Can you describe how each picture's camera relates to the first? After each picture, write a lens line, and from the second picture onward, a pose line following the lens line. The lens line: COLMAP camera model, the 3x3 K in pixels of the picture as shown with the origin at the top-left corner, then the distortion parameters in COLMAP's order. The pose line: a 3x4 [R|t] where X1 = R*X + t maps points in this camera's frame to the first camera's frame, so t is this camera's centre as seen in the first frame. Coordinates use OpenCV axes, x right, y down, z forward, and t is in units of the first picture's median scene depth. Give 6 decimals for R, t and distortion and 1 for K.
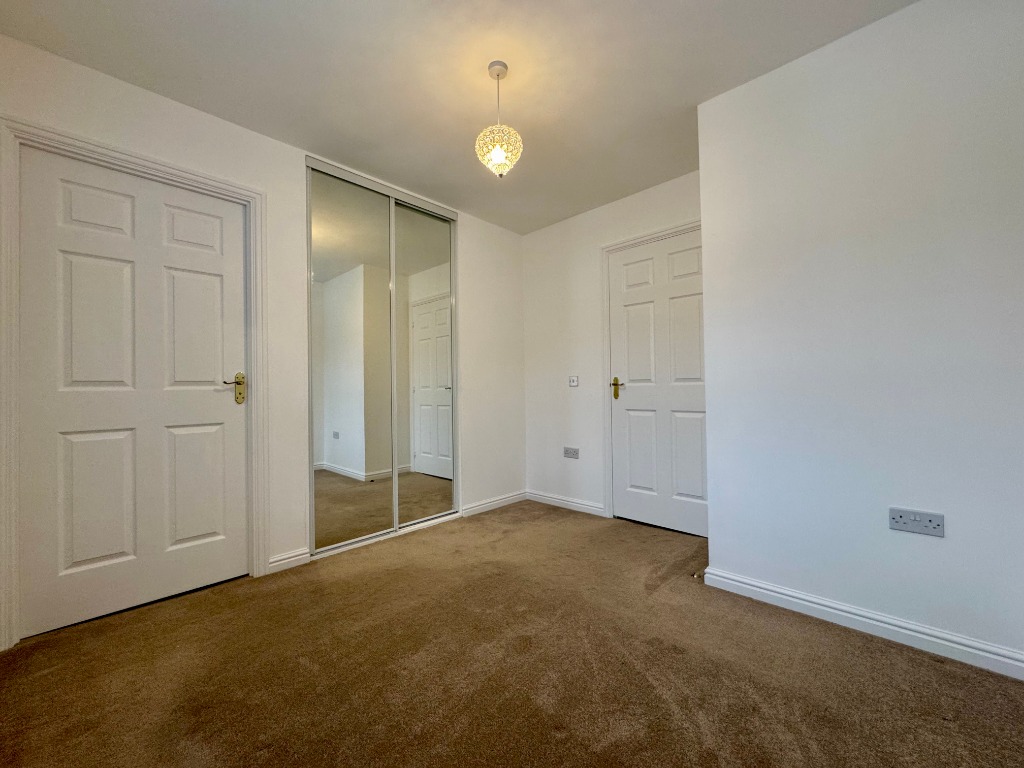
lens RADIAL K [[405.9, 0, 511.4], [0, 405.9, 385.0], [0, 0, 1]] dist [-0.001588, -0.000147]
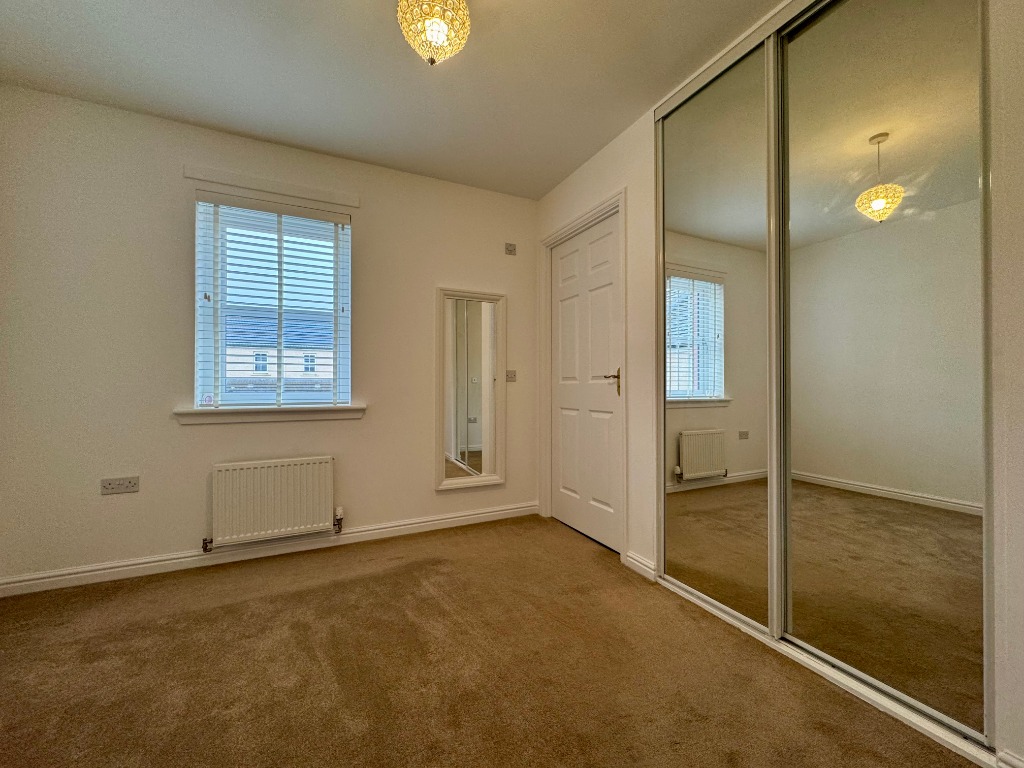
lens RADIAL K [[384.3, 0, 508.6], [0, 384.3, 385.5], [0, 0, 1]] dist [-0.034600, 0.000052]
pose [[-0.323558, 0.012341, -0.946128, 0.426889], [0.020140, 0.999778, 0.006153, 0.007640], [0.945994, -0.017065, -0.323735, 1.144670]]
